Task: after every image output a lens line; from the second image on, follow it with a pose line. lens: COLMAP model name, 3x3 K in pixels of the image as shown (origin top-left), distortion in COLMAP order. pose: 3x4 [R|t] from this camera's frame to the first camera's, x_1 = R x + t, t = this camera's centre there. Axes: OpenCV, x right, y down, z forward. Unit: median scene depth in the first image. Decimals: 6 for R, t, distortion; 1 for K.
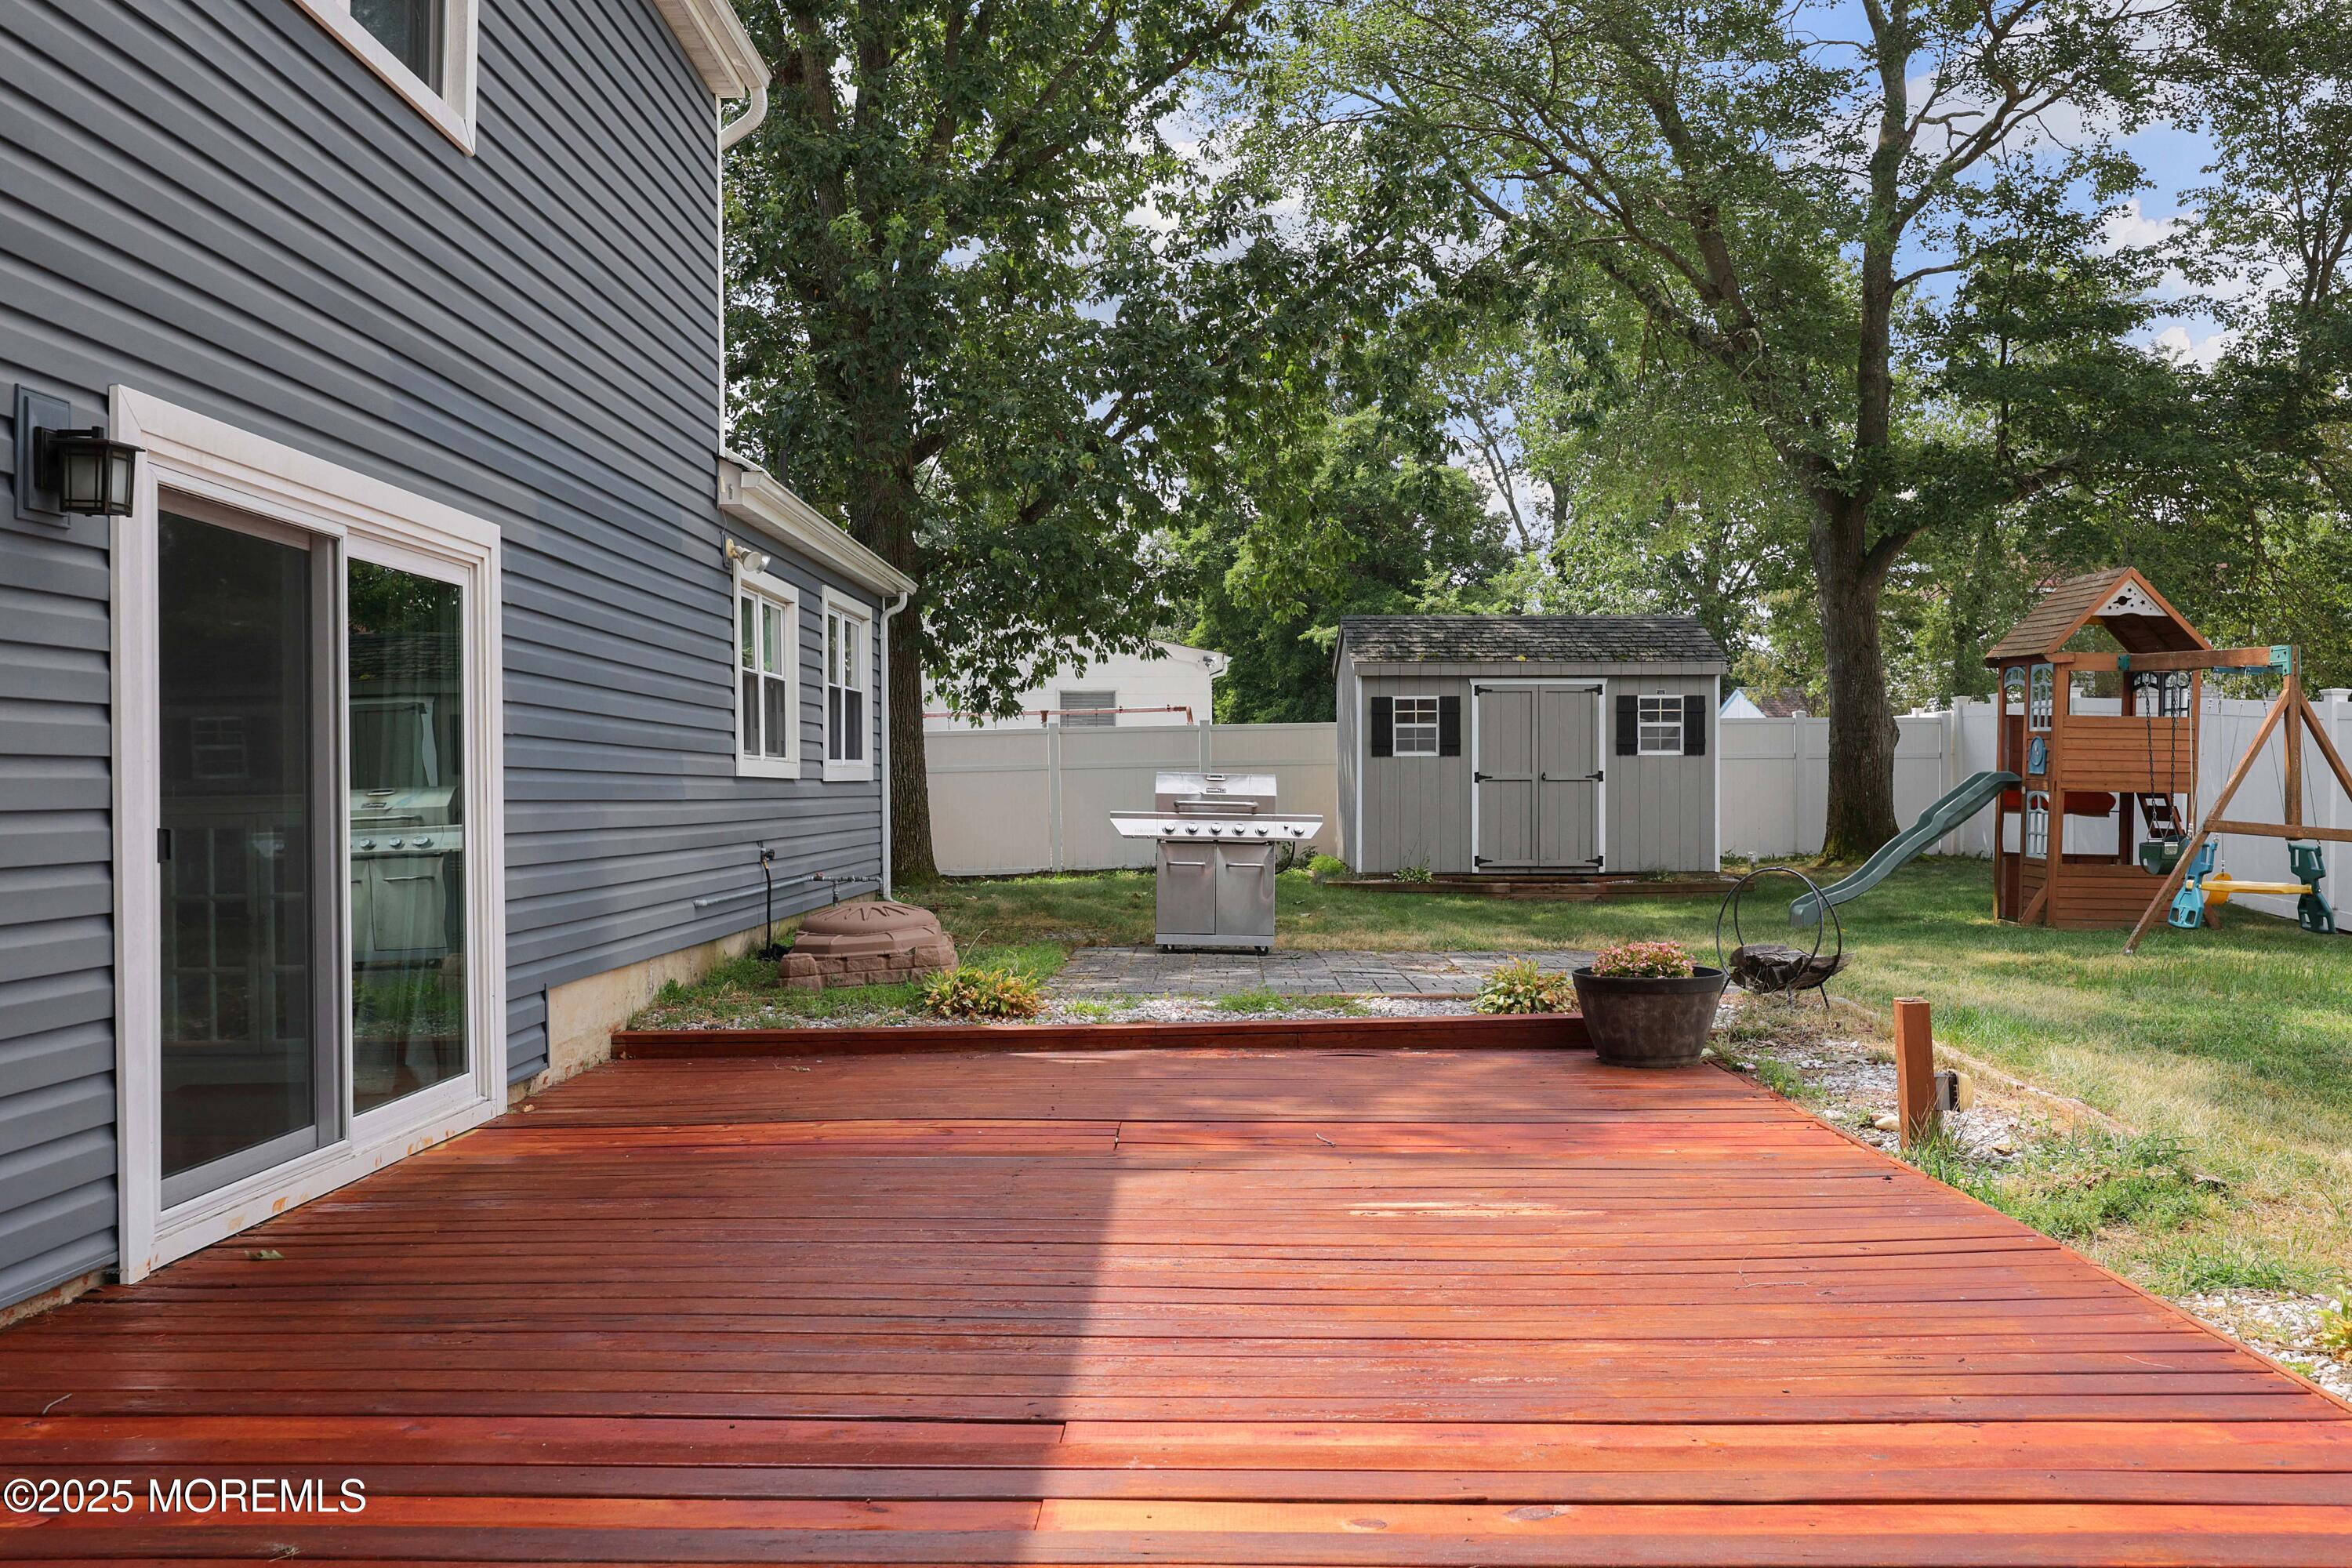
lens RADIAL K [[2086.3, 0, 1157.7], [0, 2086.3, 759.3], [0, 0, 1]] dist [-0.004766, 0.007586]
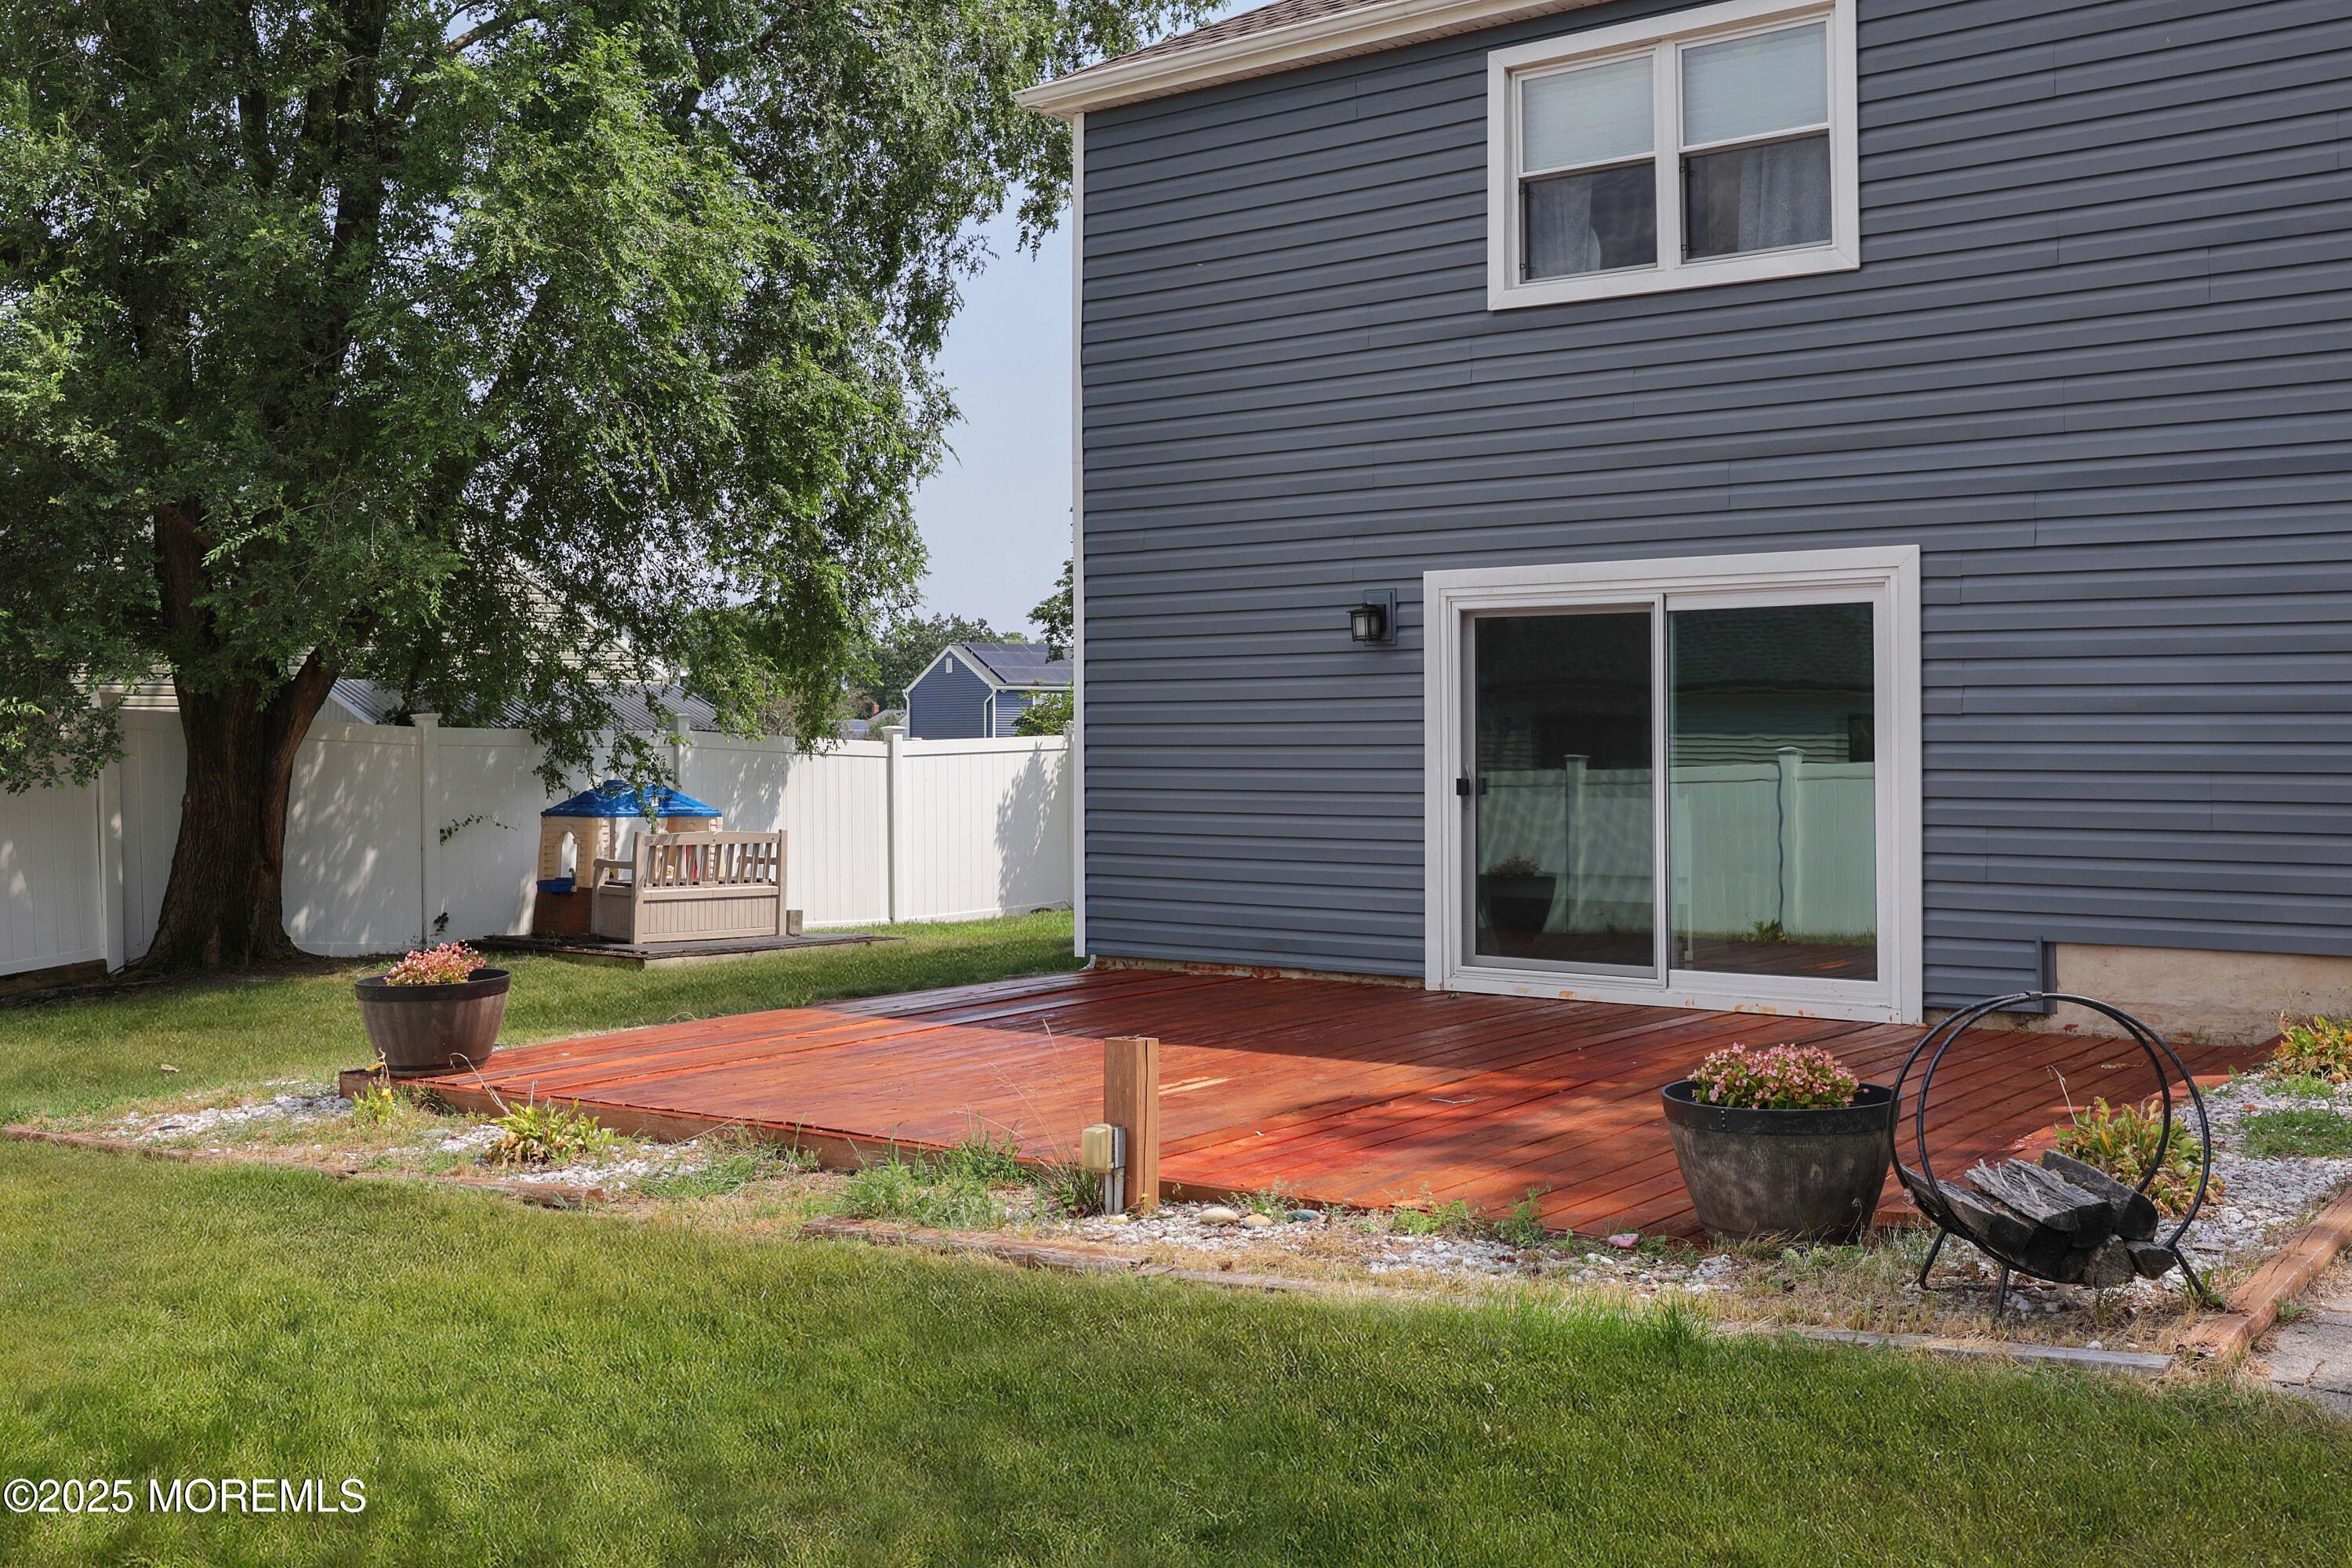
lens RADIAL K [[2281.8, 0, 1220.5], [0, 2281.8, 666.2], [0, 0, 1]] dist [0.011305, 0.000000]
pose [[-0.588677, -0.017379, -0.808182, 0.391088], [0.019413, 0.999177, -0.035627, -0.000239], [0.808135, -0.036662, -0.587855, 0.565757]]
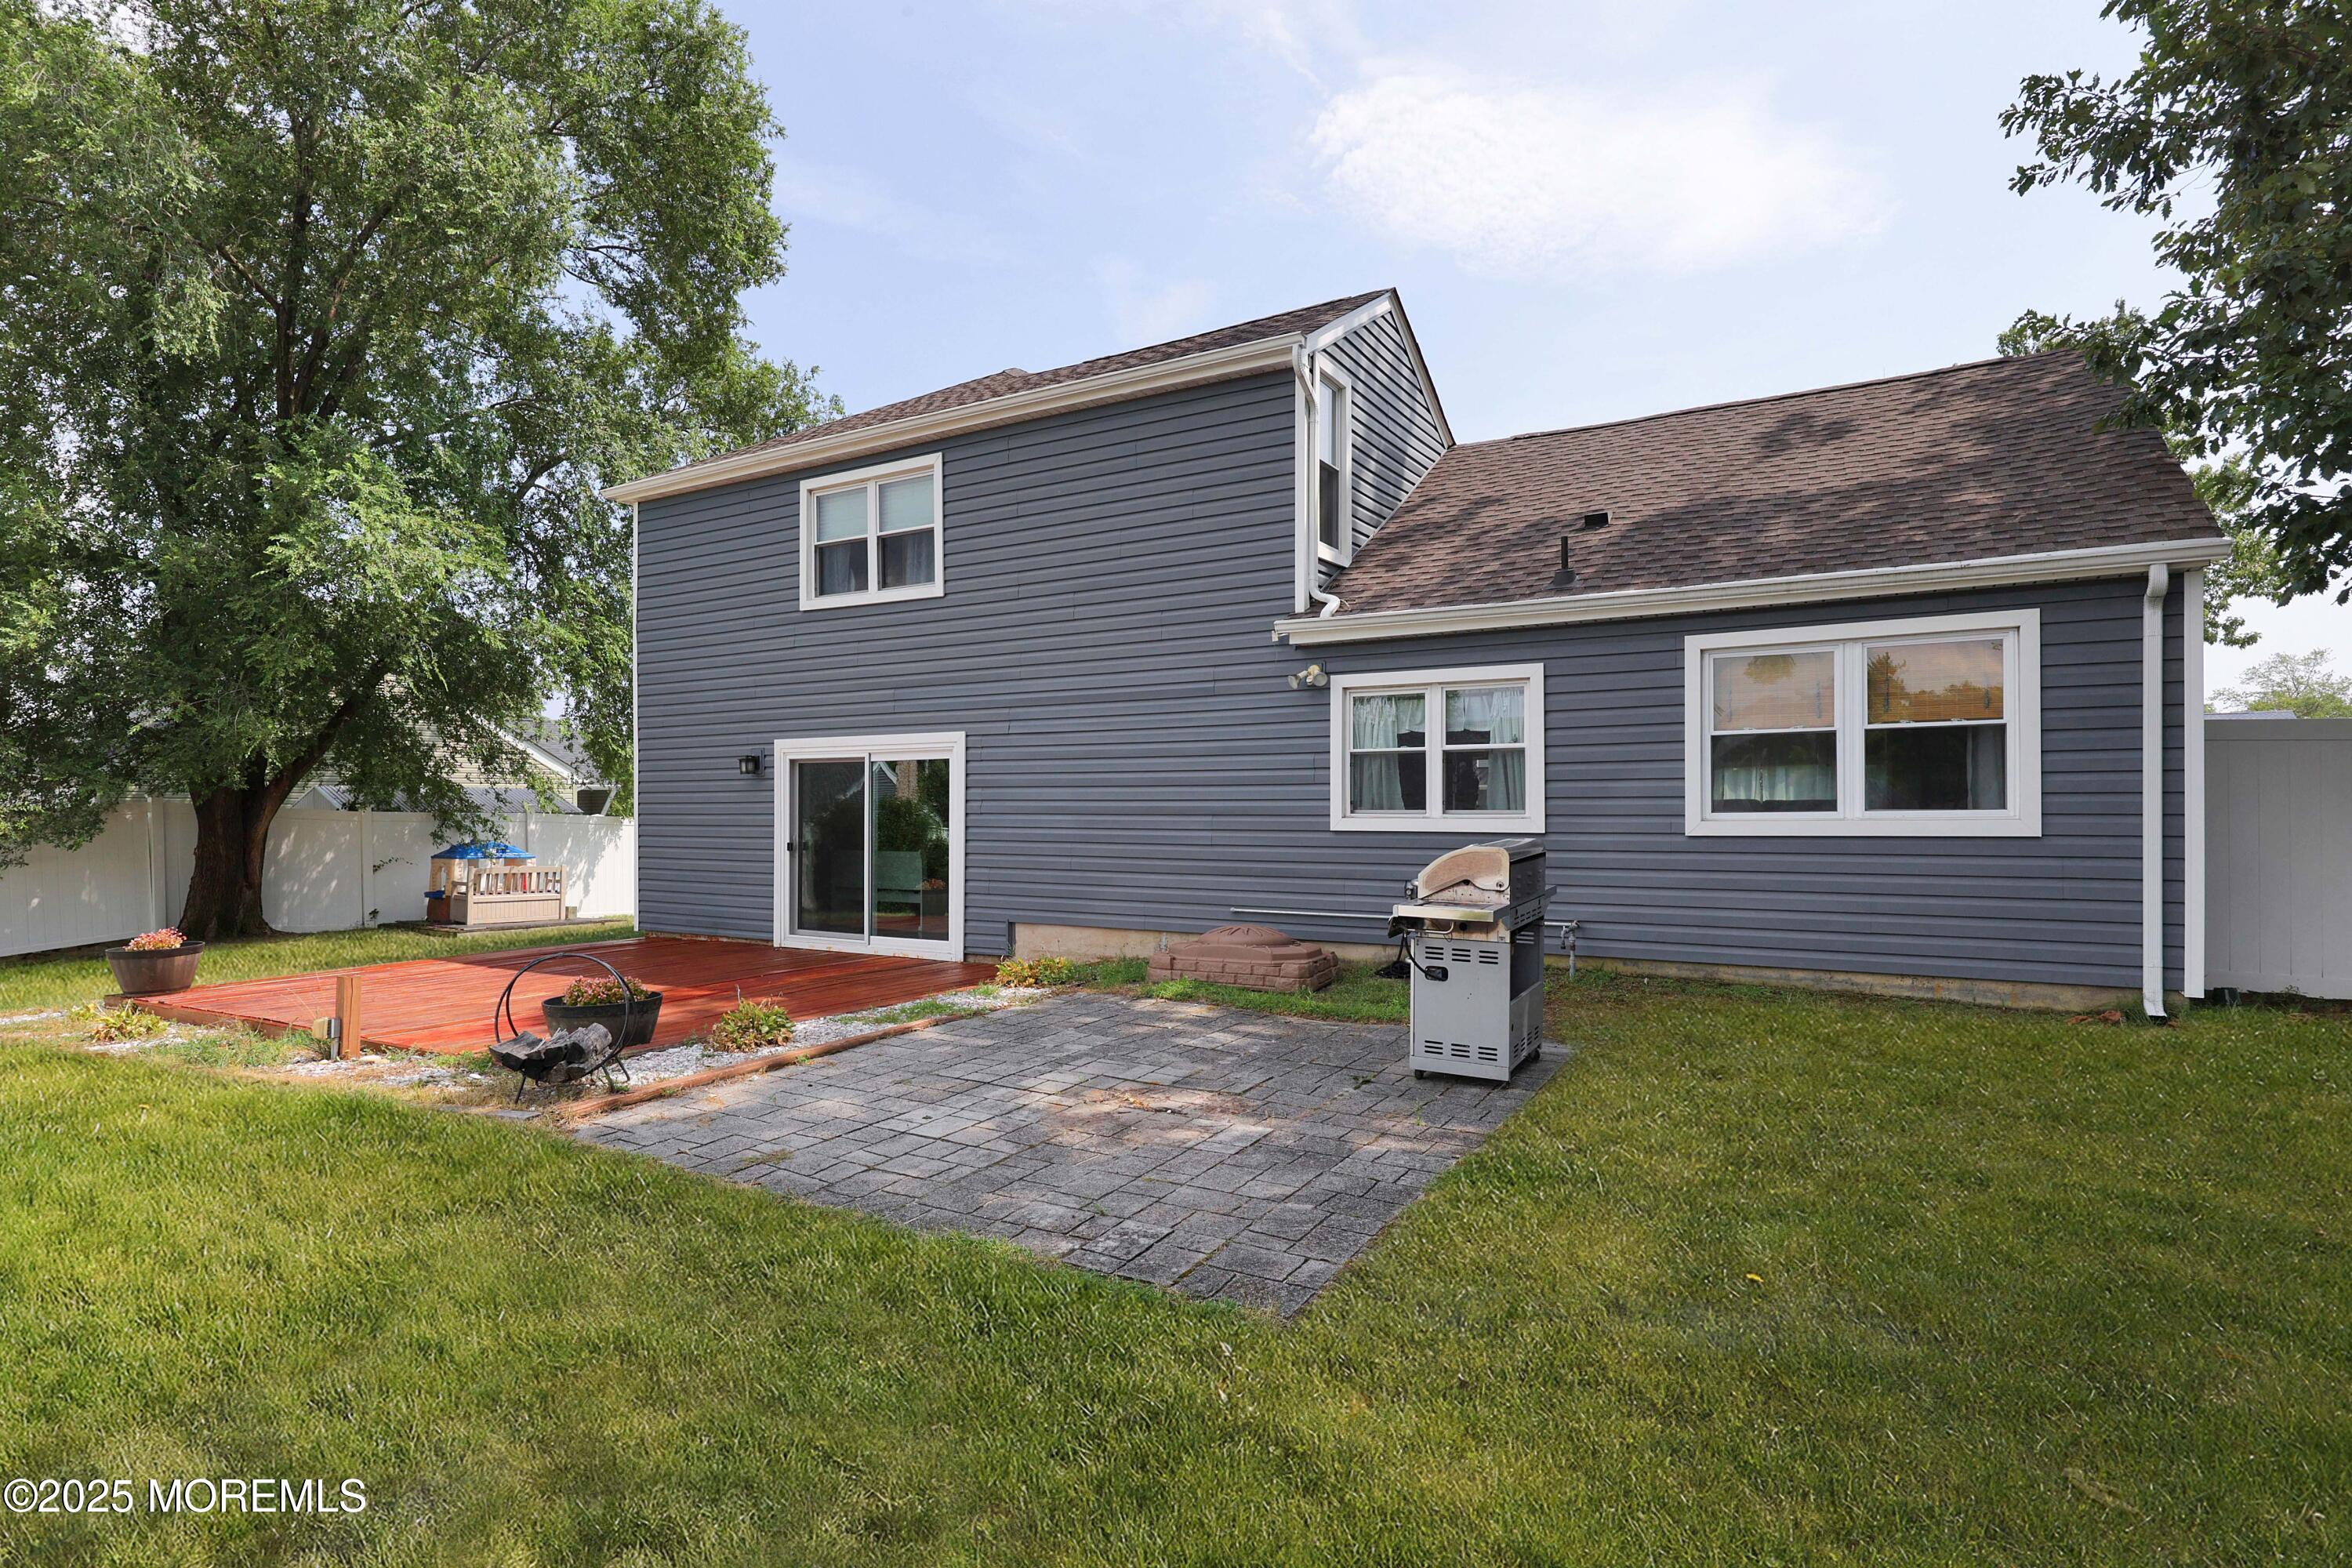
lens RADIAL K [[1196.7, 0, 1175.6], [0, 1196.7, 810.5], [0, 0, 1]] dist [0.003296, -0.002161]
pose [[-0.505403, 0.007382, -0.862852, 0.314493], [0.017089, 0.999853, -0.001456, -0.003575], [0.862714, -0.015481, -0.505455, 0.760236]]
